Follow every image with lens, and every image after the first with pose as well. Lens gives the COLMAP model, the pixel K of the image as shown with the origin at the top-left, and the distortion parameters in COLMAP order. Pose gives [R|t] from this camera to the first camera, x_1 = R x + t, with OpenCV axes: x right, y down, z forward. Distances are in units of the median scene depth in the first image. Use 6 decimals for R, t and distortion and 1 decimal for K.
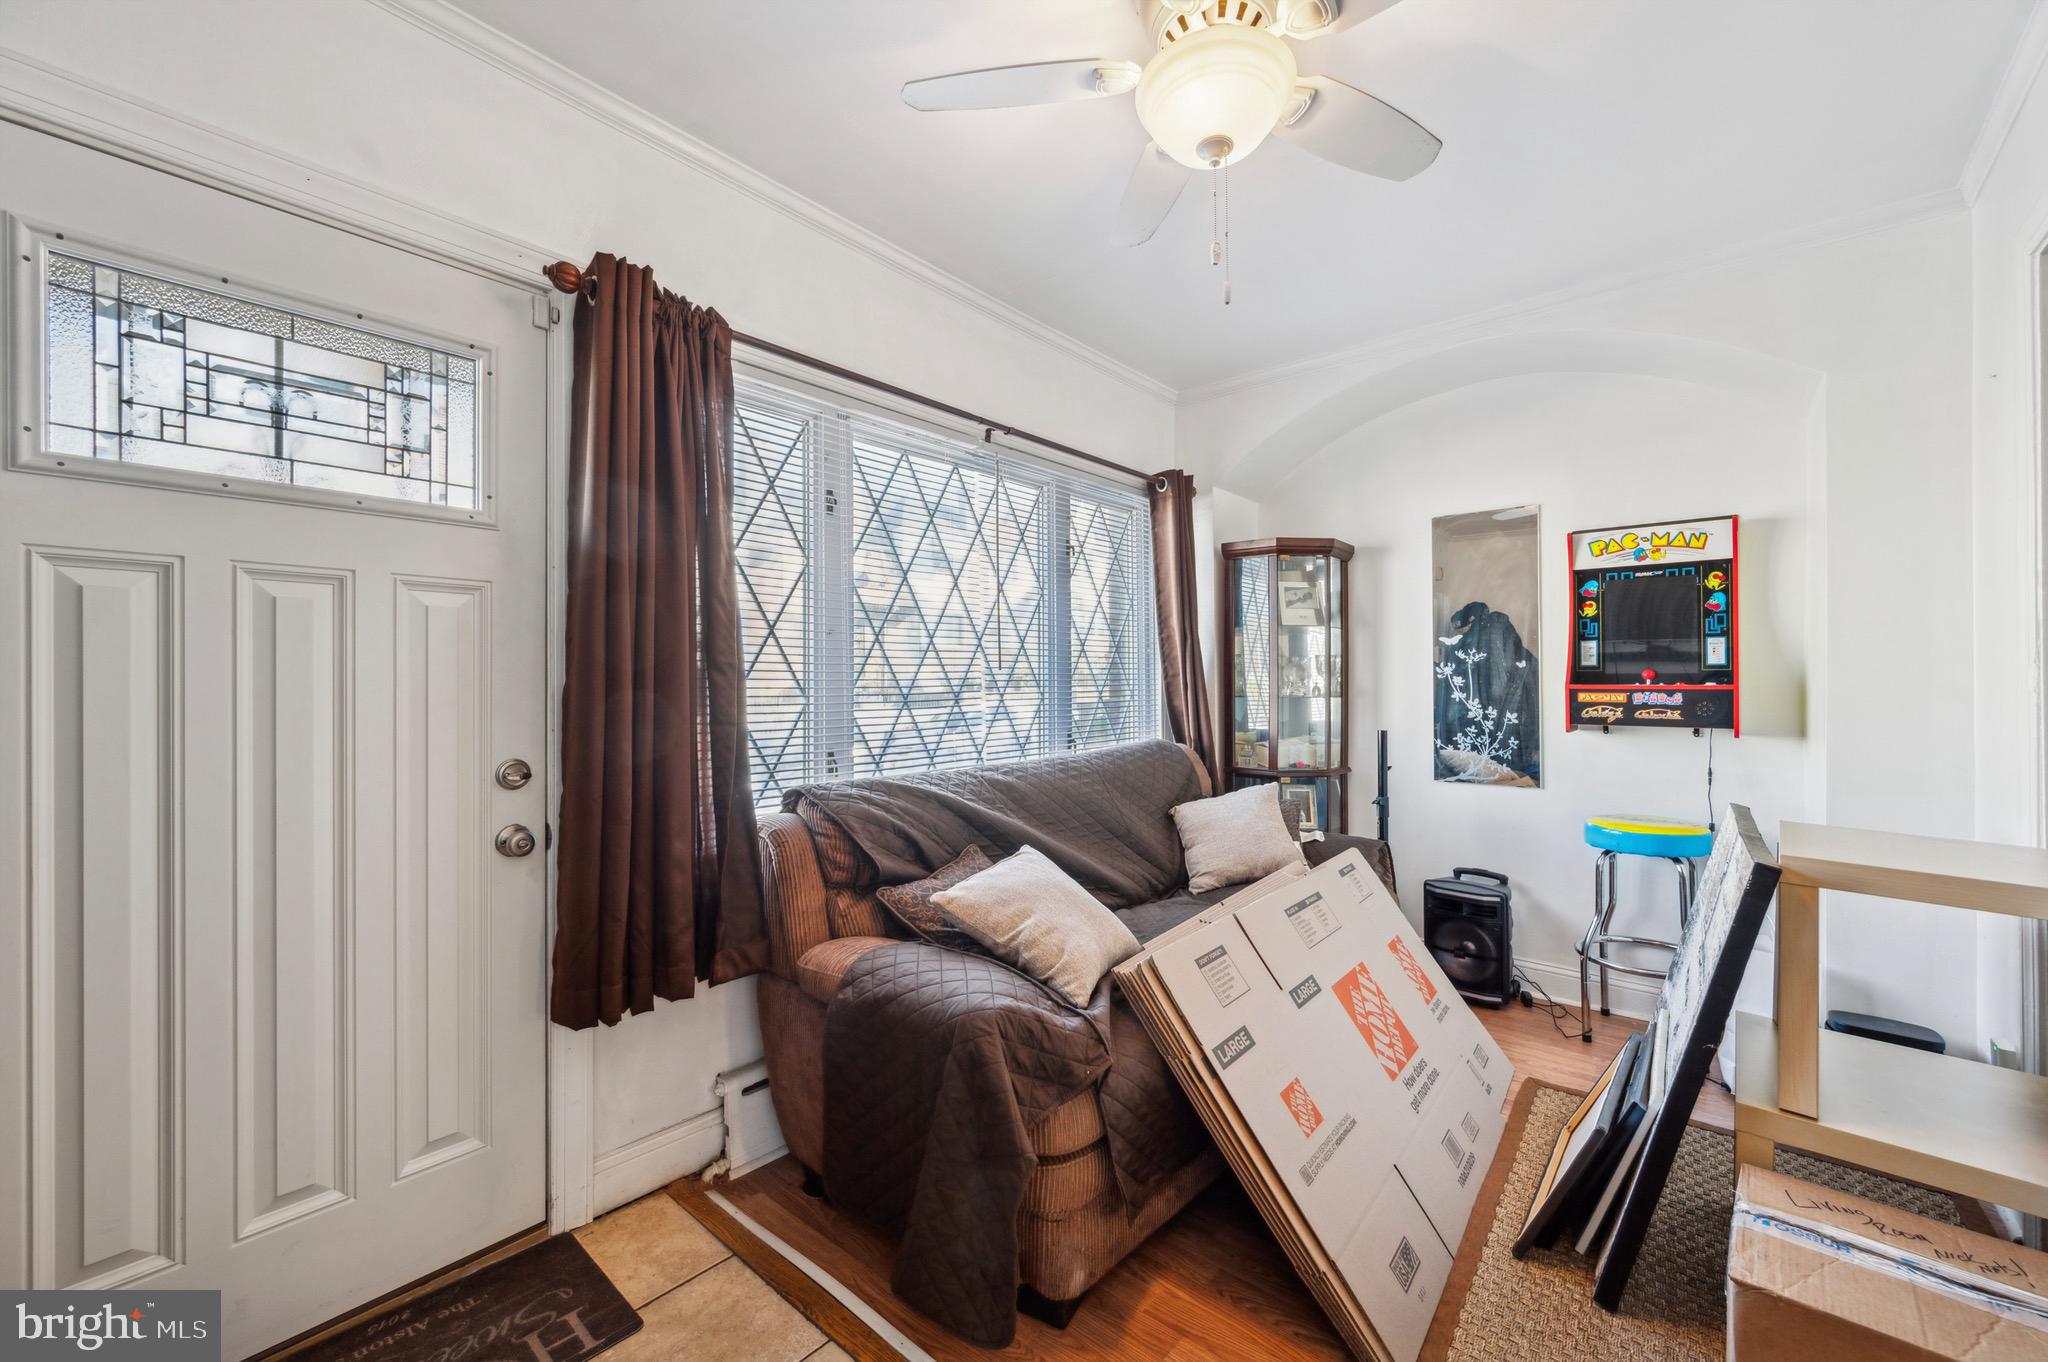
lens RADIAL K [[810.7, 0, 1043.3], [0, 810.7, 682.7], [0, 0, 1]] dist [-0.002232, -0.000083]
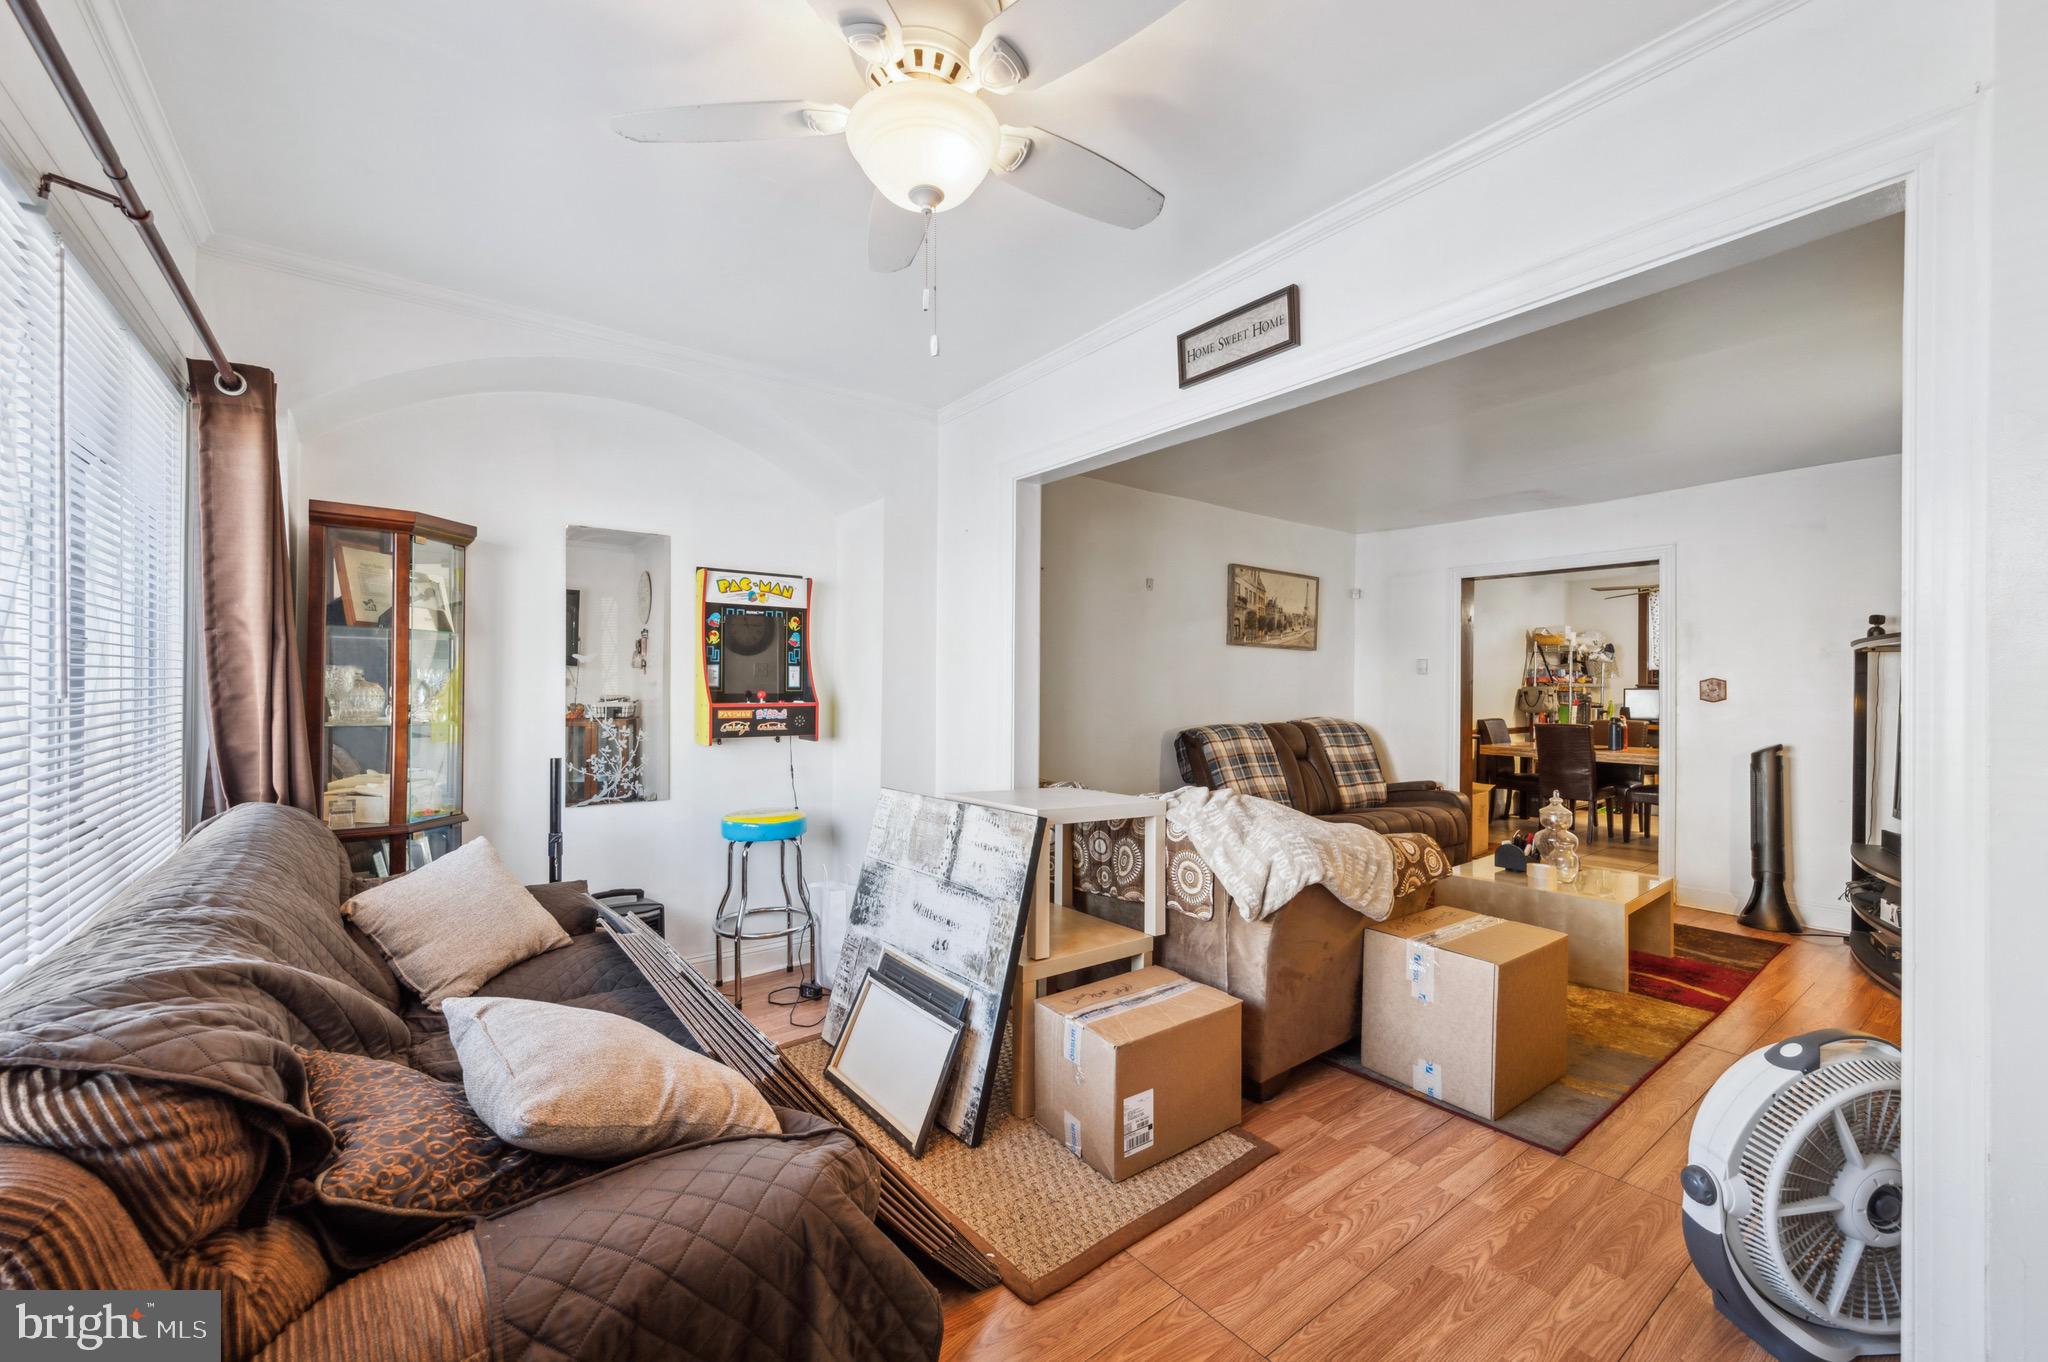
lens RADIAL K [[810.7, 0, 1043.3], [0, 810.7, 682.7], [0, 0, 1]] dist [-0.002232, -0.000083]
pose [[0.198007, 0.006849, 0.980177, -0.376588], [-0.002398, 0.999976, -0.006503, -0.021020], [-0.980198, -0.001063, 0.198019, 0.327254]]
